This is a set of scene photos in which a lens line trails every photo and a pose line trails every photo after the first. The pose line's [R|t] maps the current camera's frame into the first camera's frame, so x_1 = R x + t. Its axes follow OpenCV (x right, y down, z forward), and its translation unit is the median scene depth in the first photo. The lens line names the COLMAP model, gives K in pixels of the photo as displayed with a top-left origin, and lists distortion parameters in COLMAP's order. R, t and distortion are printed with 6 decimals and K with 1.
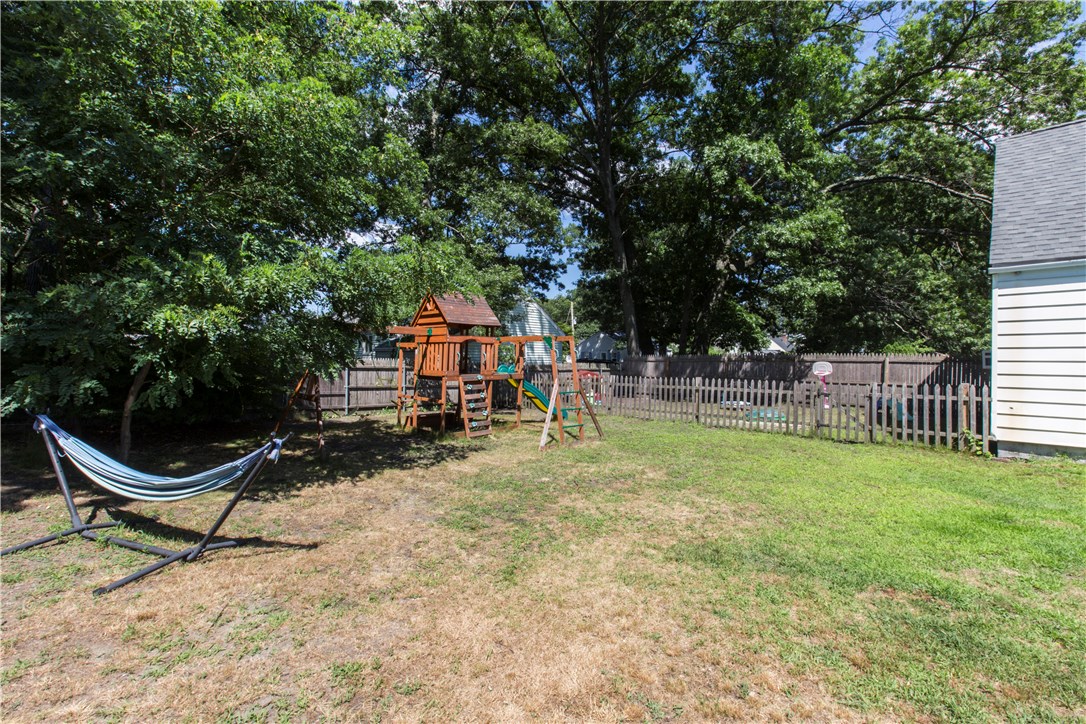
lens RADIAL K [[538.9, 0, 540.1], [0, 538.9, 363.0], [0, 0, 1]] dist [0.006407, 0.000829]
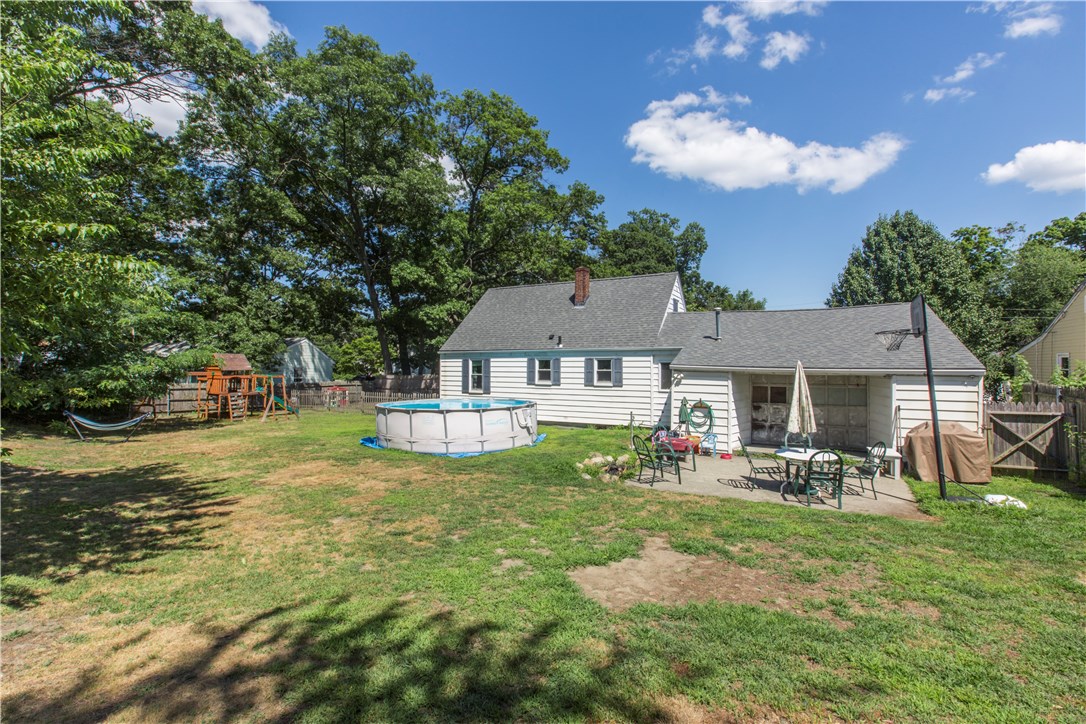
lens RADIAL K [[483.6, 0, 532.6], [0, 483.6, 356.8], [0, 0, 1]] dist [-0.012971, 0.011534]
pose [[0.955831, -0.001037, 0.293914, 0.425084], [0.007522, 0.999752, -0.020937, -0.071643], [-0.293819, 0.022223, 0.955603, -1.149247]]
